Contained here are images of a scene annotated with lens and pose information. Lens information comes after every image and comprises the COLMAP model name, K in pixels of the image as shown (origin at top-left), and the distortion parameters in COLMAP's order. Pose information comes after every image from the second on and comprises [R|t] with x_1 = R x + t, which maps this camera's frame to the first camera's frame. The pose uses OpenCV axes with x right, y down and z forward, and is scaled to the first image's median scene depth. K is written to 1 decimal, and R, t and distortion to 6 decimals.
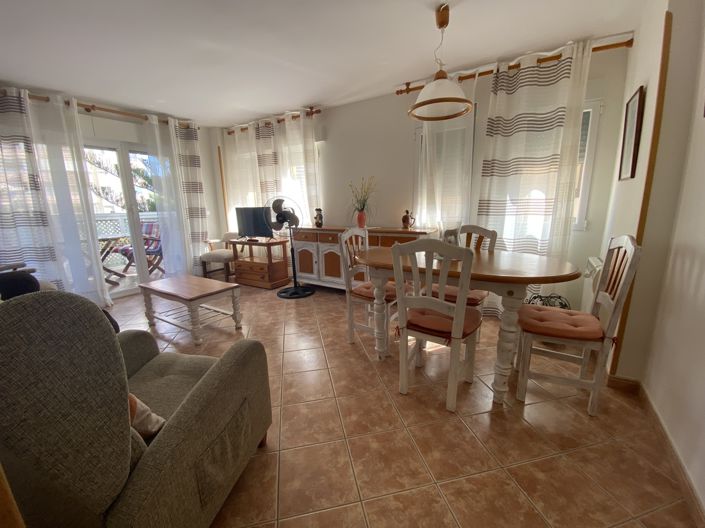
lens RADIAL K [[287.2, 0, 352.5], [0, 287.2, 264.0], [0, 0, 1]] dist [0.025105, -0.021168]
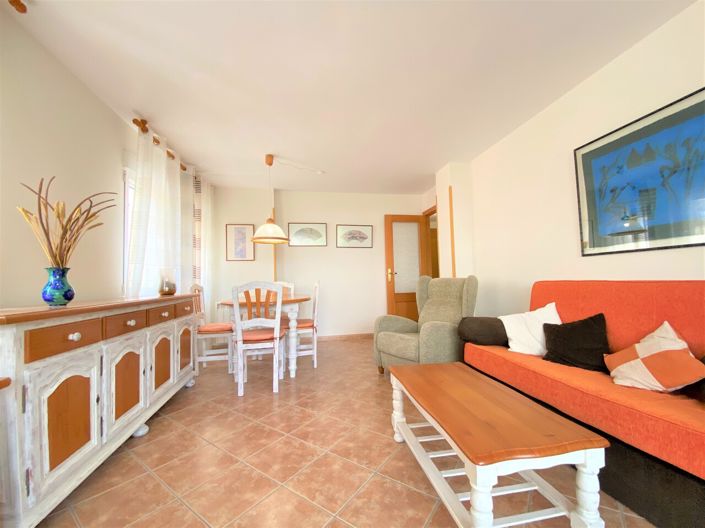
lens RADIAL K [[287.2, 0, 352.5], [0, 287.2, 264.0], [0, 0, 1]] dist [0.025105, -0.021168]
pose [[-0.671149, 0.072437, 0.737775, -0.722458], [0.182718, 0.980675, 0.069931, -0.162726], [-0.718452, 0.181739, -0.671415, 1.108361]]
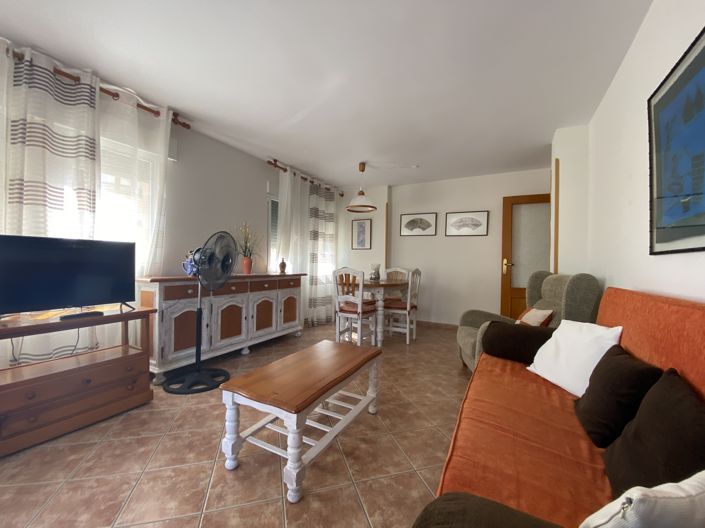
lens RADIAL K [[281.9, 0, 364.0], [0, 281.9, 263.8], [0, 0, 1]] dist [0.020740, -0.019547]
pose [[-0.087141, 0.012300, 0.996120, -0.978775], [0.179431, 0.983764, 0.003549, -0.101586], [-0.979903, 0.179045, -0.087934, 0.735711]]
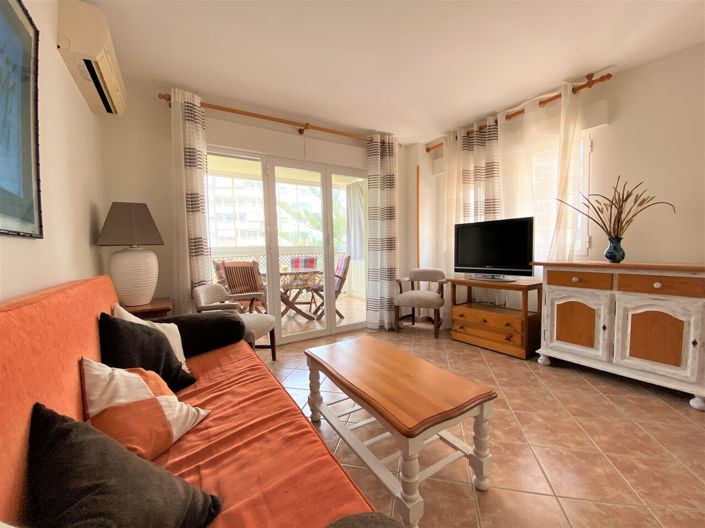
lens RADIAL K [[287.2, 0, 352.5], [0, 287.2, 264.0], [0, 0, 1]] dist [0.025105, -0.021168]
pose [[0.896327, 0.019505, -0.442965, -0.358354], [-0.080752, 0.989505, -0.119829, -0.023625], [0.435979, 0.143176, 0.888495, 0.315409]]
